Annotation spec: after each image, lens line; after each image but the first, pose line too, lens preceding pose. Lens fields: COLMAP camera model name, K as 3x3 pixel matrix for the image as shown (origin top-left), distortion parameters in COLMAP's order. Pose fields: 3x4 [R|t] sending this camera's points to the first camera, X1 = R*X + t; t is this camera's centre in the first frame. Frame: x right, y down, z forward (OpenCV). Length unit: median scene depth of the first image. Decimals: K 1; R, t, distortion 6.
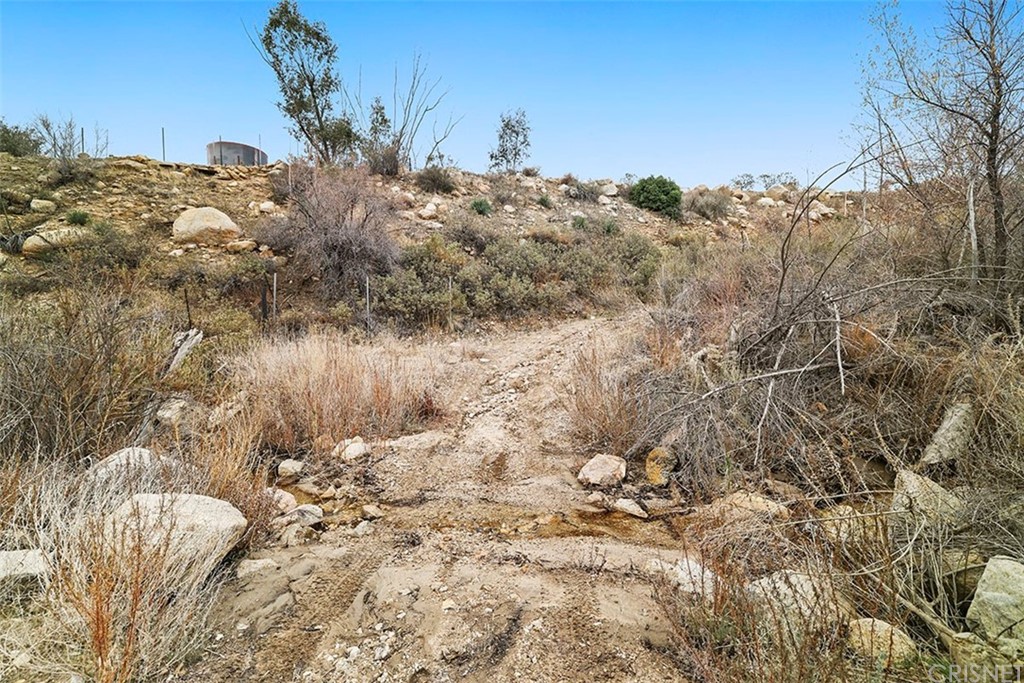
lens RADIAL K [[428.7, 0, 512.4], [0, 428.7, 337.7], [0, 0, 1]] dist [0.000750, -0.000456]
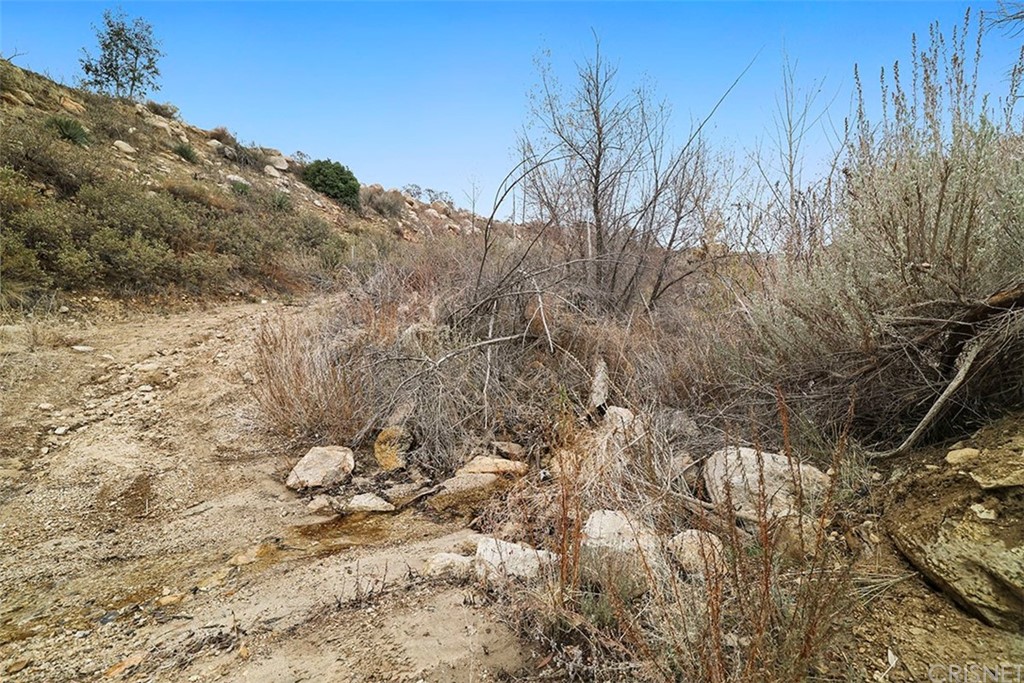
lens RADIAL K [[428.7, 0, 512.4], [0, 428.7, 337.7], [0, 0, 1]] dist [0.000750, -0.000456]
pose [[0.739332, -0.000975, 0.673340, -0.022541], [0.003457, 0.999991, -0.002348, 0.038404], [-0.673332, 0.004064, 0.739329, 0.097809]]
